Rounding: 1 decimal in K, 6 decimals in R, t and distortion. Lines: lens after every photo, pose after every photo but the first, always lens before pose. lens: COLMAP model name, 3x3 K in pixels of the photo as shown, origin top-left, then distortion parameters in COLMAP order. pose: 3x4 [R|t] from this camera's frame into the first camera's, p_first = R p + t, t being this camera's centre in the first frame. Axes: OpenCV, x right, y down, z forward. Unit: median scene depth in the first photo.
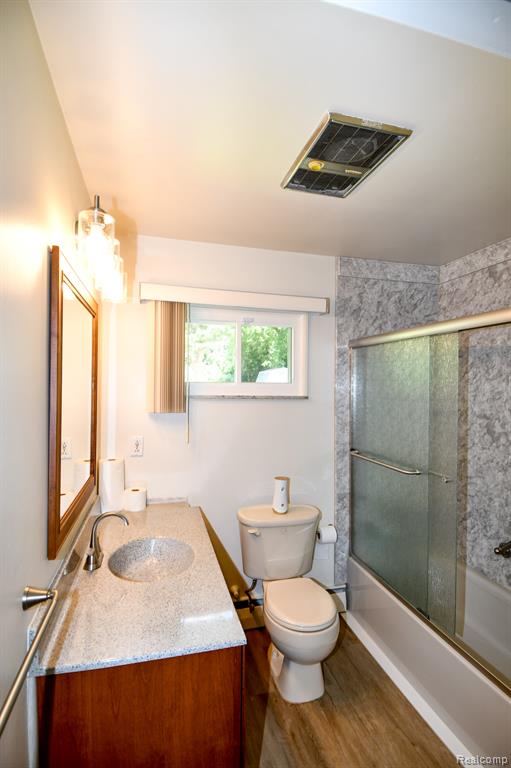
lens RADIAL K [[403.3, 0, 255.8], [0, 403.3, 381.5], [0, 0, 1]] dist [0.051828, -0.061282]
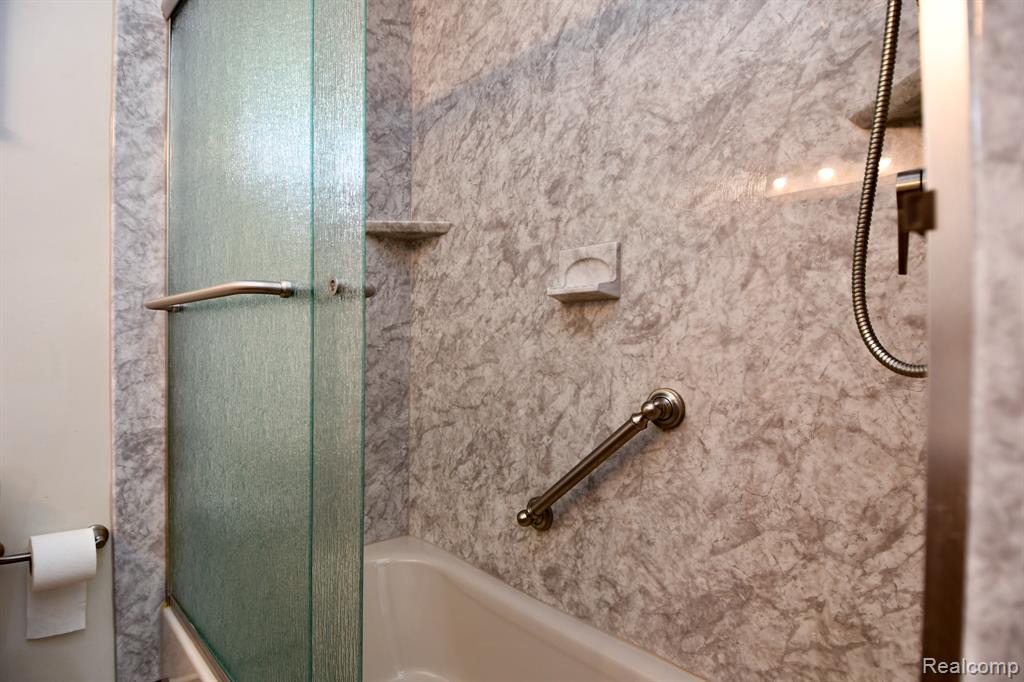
lens RADIAL K [[537.8, 0, 506.4], [0, 537.8, 347.0], [0, 0, 1]] dist [0.051828, -0.061282]
pose [[0.876606, -0.011671, 0.481067, 0.287458], [0.002832, 0.999814, 0.019096, 0.212137], [-0.481200, -0.015377, 0.876476, 0.483176]]
